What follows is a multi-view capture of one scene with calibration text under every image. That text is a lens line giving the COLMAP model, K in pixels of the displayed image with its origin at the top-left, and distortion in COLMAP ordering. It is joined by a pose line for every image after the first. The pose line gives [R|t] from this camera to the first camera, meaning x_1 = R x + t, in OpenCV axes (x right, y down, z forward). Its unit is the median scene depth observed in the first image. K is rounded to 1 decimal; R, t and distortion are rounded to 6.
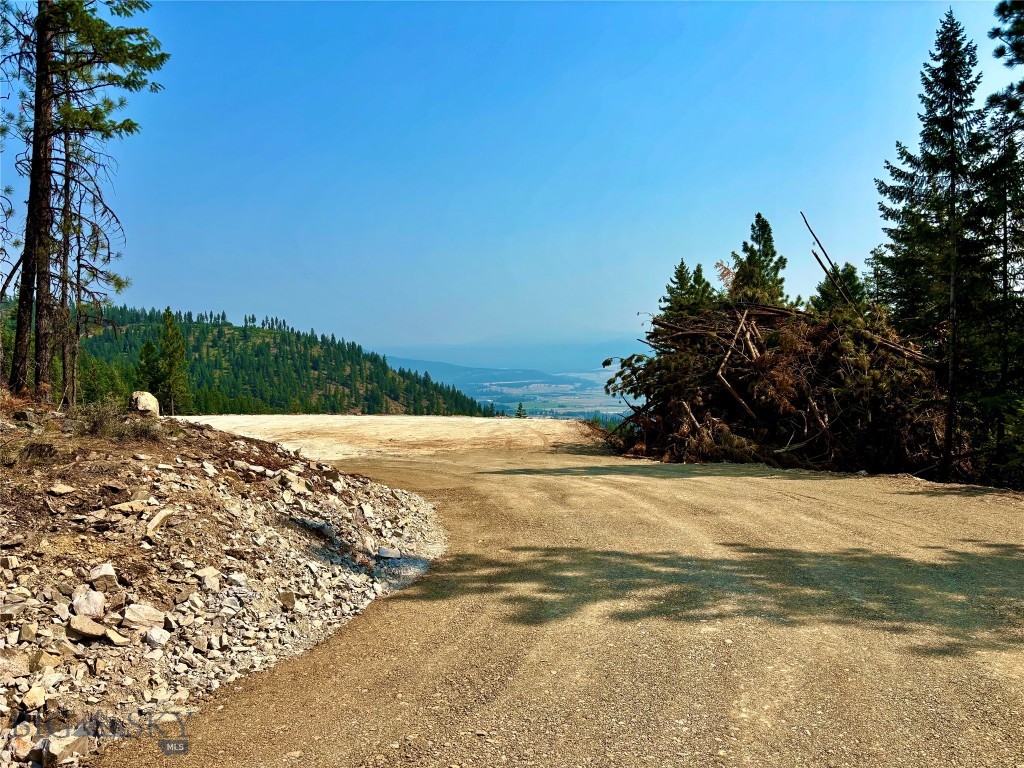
lens RADIAL K [[766.1, 0, 508.3], [0, 766.1, 393.3], [0, 0, 1]] dist [0.059569, -0.075023]
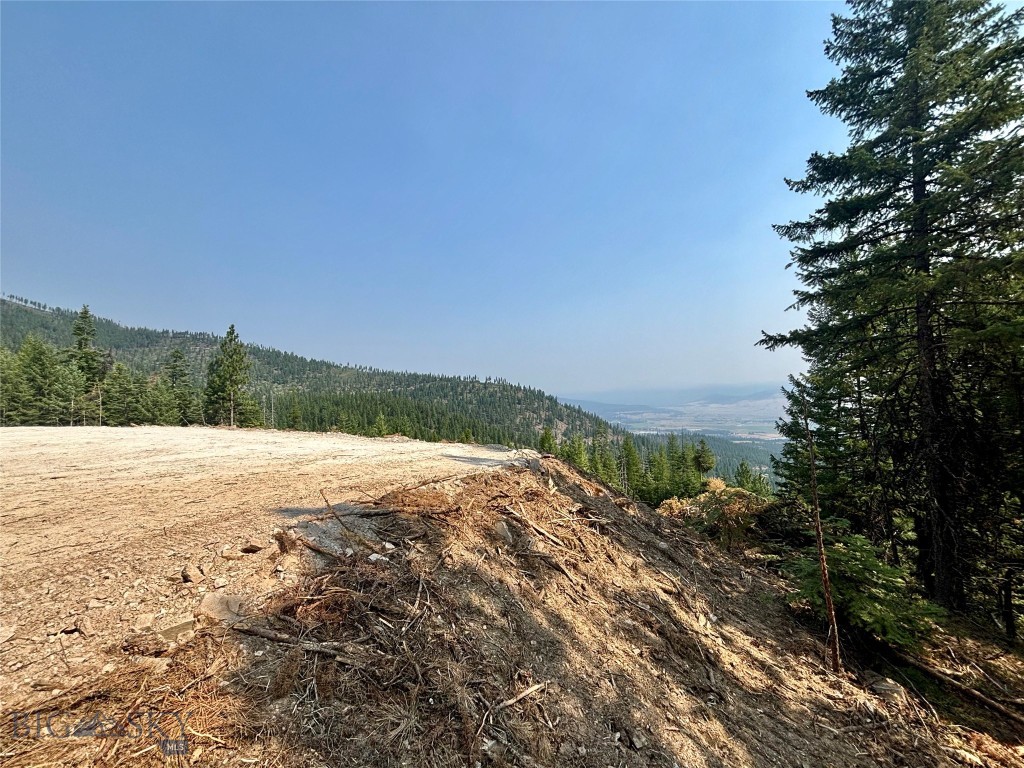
lens RADIAL K [[410.6, 0, 511.9], [0, 410.6, 385.9], [0, 0, 1]] dist [0.002016, -0.001069]
pose [[0.960396, -0.017209, -0.278108, 0.167974], [-0.004575, 0.996983, -0.077490, 0.027060], [0.278602, 0.075693, 0.957419, 1.083742]]
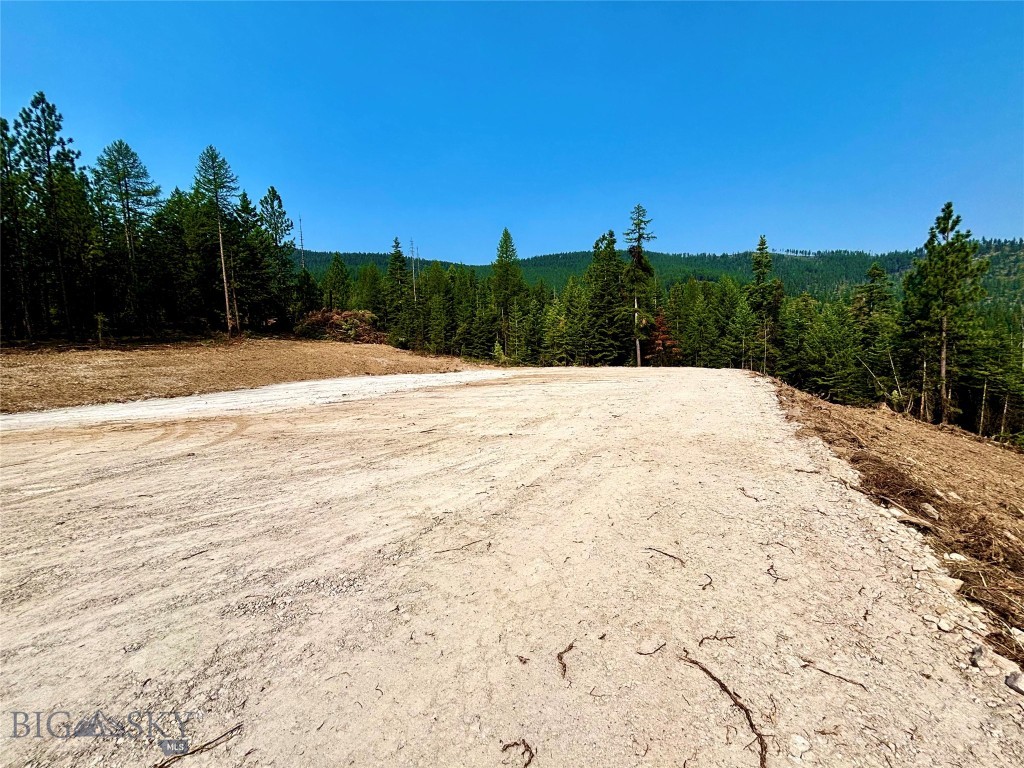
lens RADIAL K [[410.6, 0, 511.8], [0, 410.6, 386.1], [0, 0, 1]] dist [0.002016, -0.001069]
pose [[-0.188335, 0.094841, -0.977515, -0.058167], [0.006284, 0.995422, 0.095367, 0.004726], [0.982085, 0.011818, -0.188069, 1.360350]]
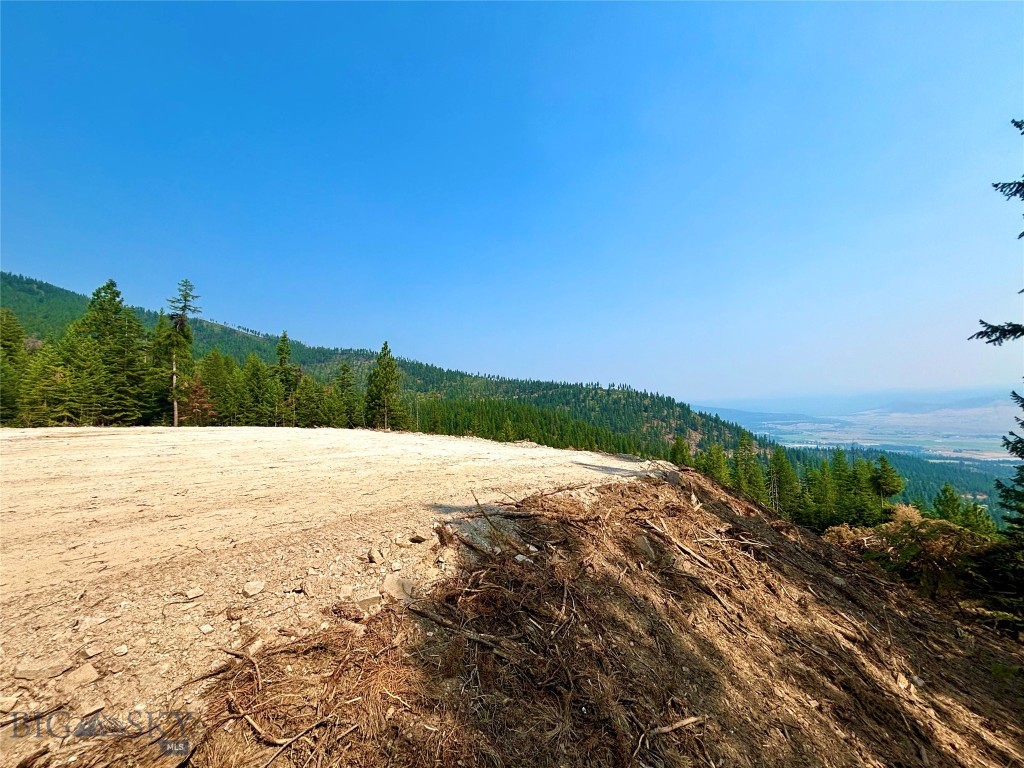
lens RADIAL K [[410.6, 0, 511.6], [0, 410.6, 385.8], [0, 0, 1]] dist [0.002016, -0.001069]
pose [[0.836680, -0.032551, -0.546723, 0.165272], [-0.020713, 0.995637, -0.090978, 0.026922], [0.547300, 0.087444, 0.832356, 1.081980]]
